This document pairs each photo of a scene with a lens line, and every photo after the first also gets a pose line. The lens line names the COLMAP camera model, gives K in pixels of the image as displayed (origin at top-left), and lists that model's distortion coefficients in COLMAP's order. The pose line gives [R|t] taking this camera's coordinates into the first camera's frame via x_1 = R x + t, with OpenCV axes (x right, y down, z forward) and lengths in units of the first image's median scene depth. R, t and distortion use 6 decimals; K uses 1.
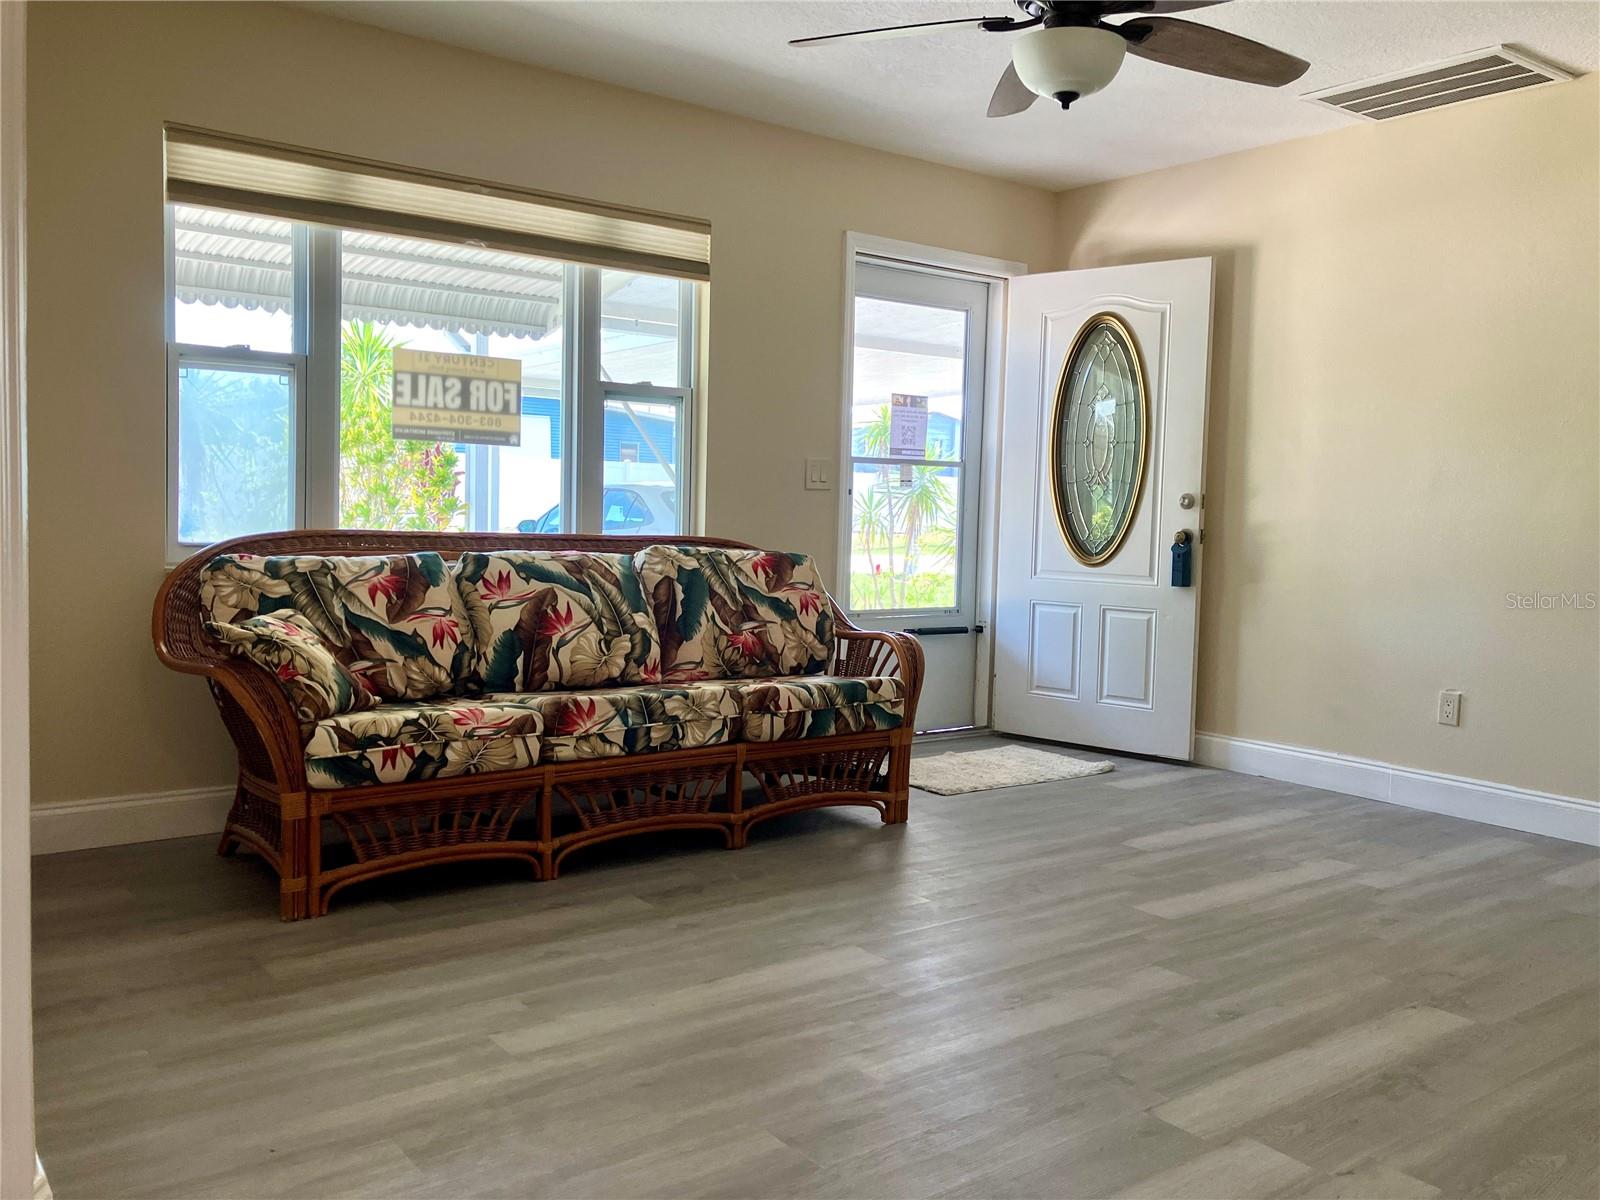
lens RADIAL K [[1326.8, 0, 802.2], [0, 1326.8, 585.7], [0, 0, 1]] dist [0.035515, -0.015559]
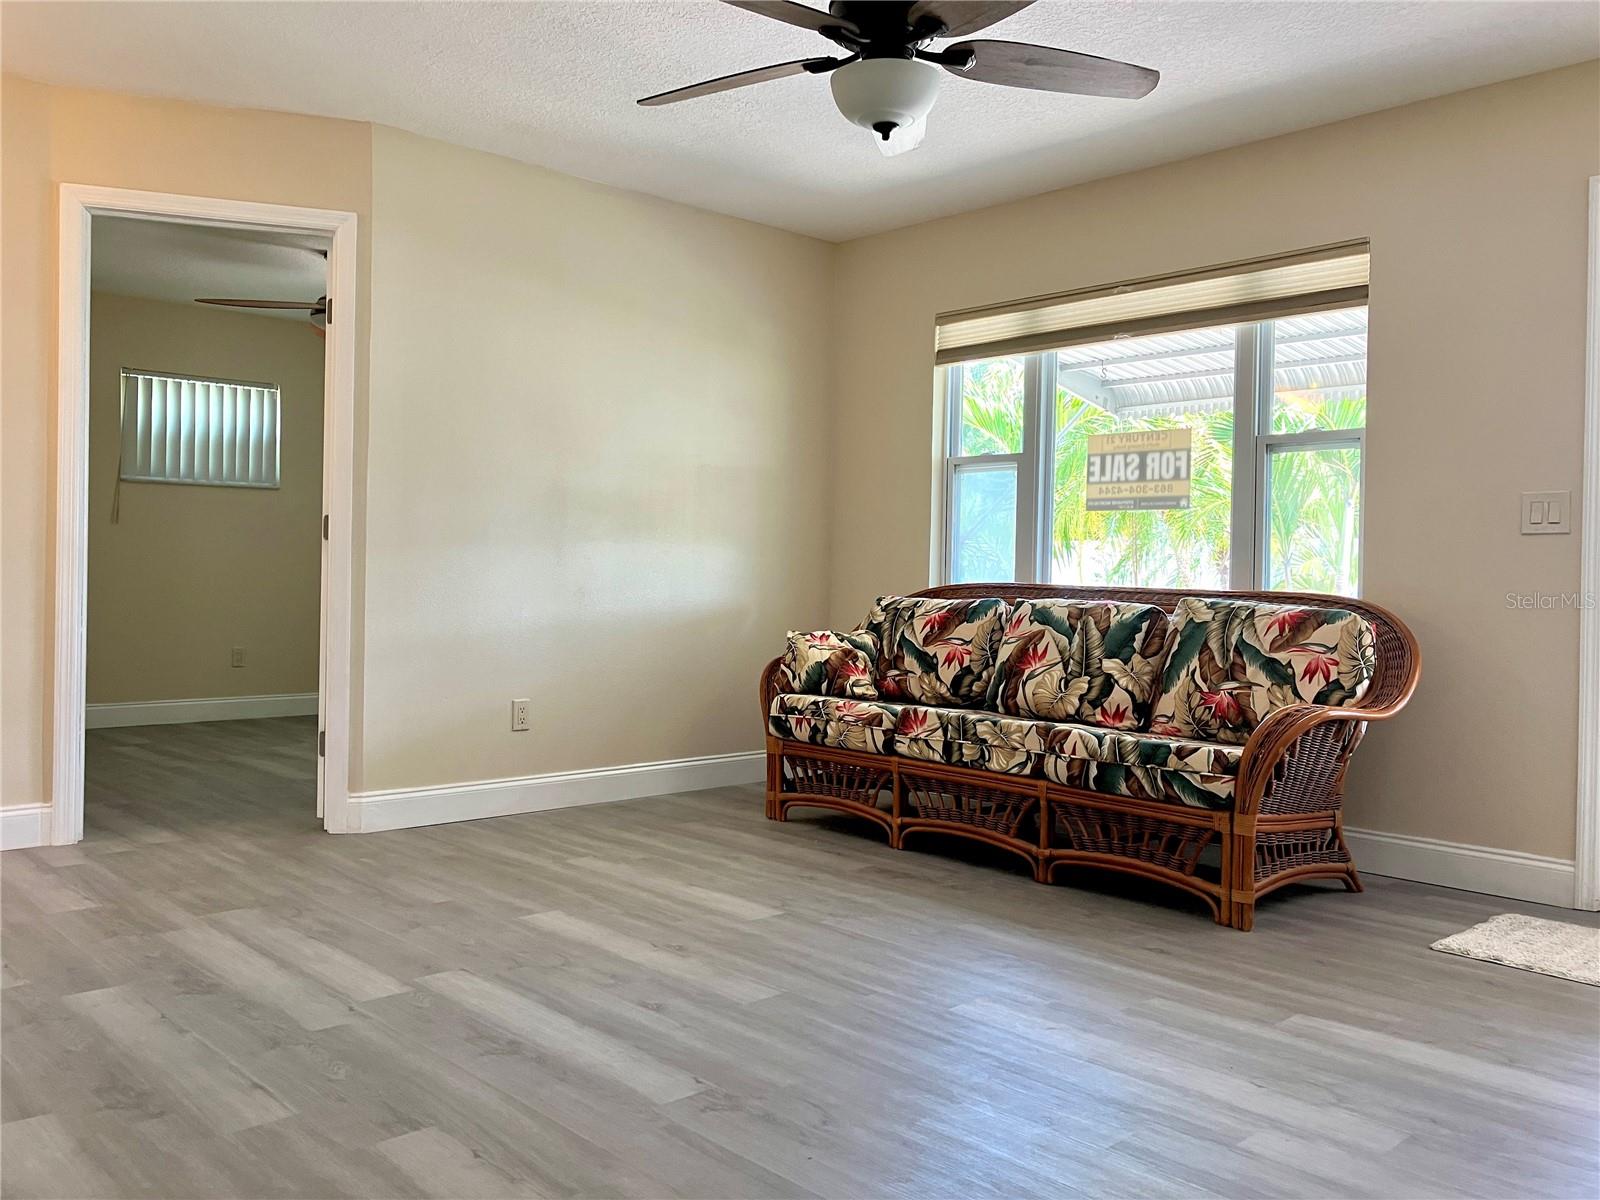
lens RADIAL K [[1326.8, 0, 796.8], [0, 1326.8, 603.3], [0, 0, 1]] dist [0.035515, -0.015559]
pose [[0.092611, -0.001132, -0.995702, 0.942911], [-0.081881, 0.996604, -0.008749, 0.006450], [0.992330, 0.082339, 0.092204, 0.685130]]
